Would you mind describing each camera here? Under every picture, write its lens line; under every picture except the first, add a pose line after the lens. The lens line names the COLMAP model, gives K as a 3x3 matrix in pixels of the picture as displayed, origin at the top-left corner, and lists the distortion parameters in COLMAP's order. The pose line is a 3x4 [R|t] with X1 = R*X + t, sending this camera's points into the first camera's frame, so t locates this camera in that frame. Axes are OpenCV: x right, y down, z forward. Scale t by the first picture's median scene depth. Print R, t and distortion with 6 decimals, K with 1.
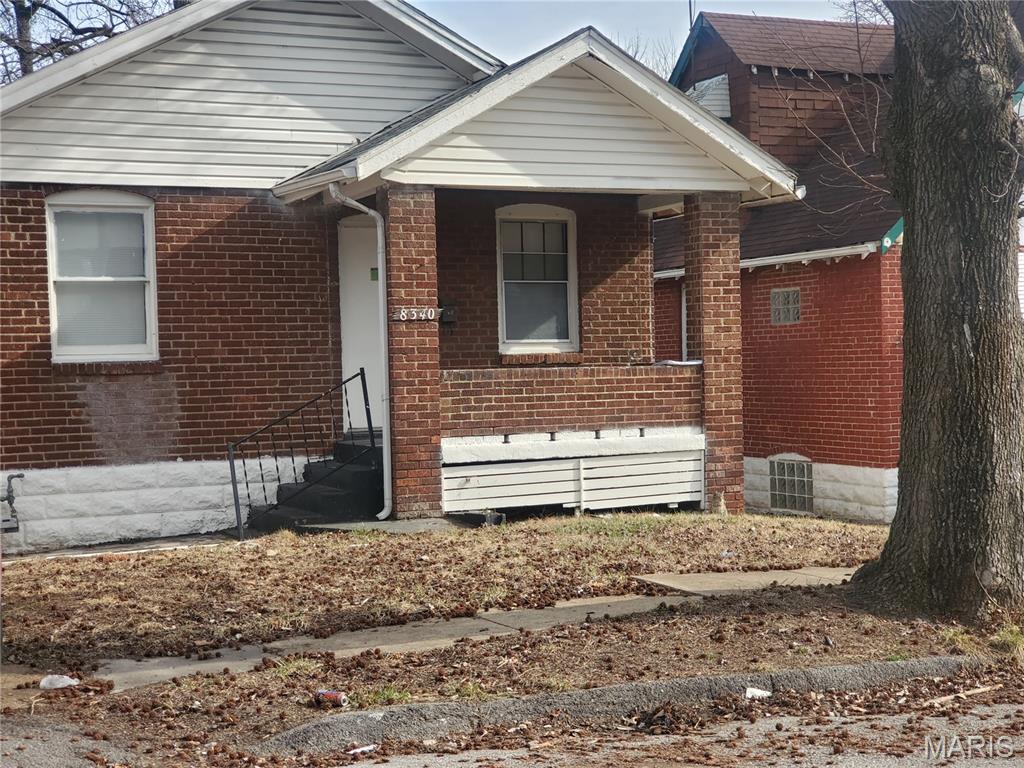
lens RADIAL K [[1548.8, 0, 513.8], [0, 1548.8, 388.1], [0, 0, 1]] dist [0.076230, 0.000000]
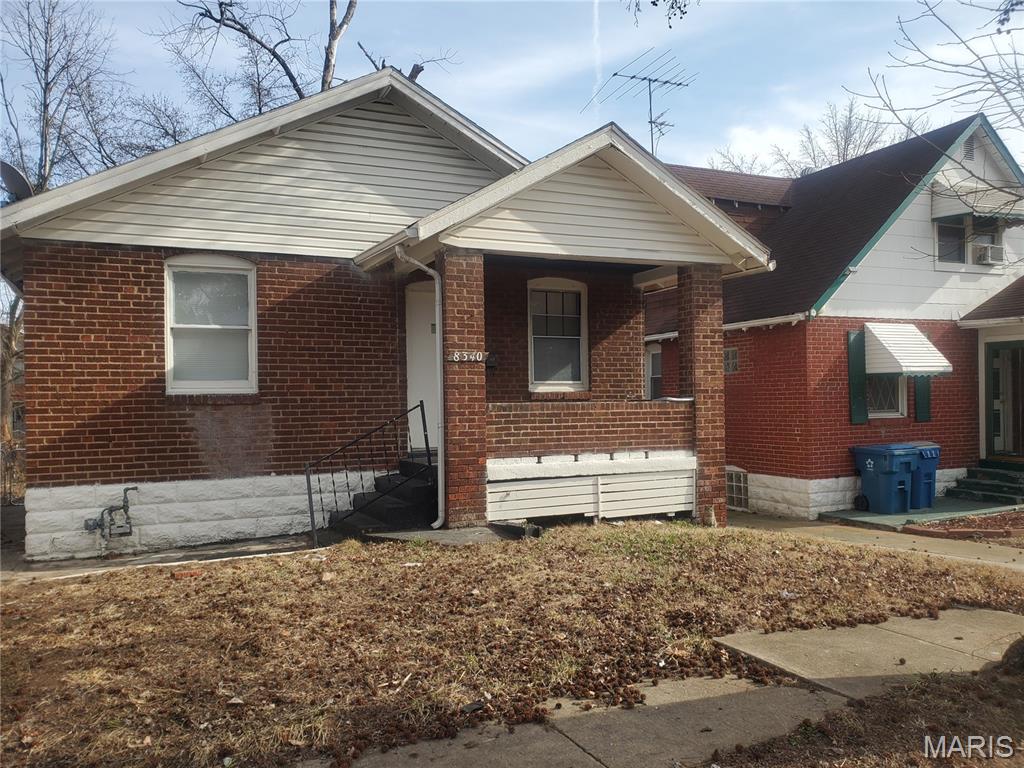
lens RADIAL K [[785.2, 0, 507.6], [0, 785.2, 378.0], [0, 0, 1]] dist [0.036835, -0.011364]
pose [[0.999949, 0.009178, -0.004156, -0.027289], [-0.009364, 0.998844, -0.047139, -0.002327], [0.003718, 0.047176, 0.998880, 0.373726]]
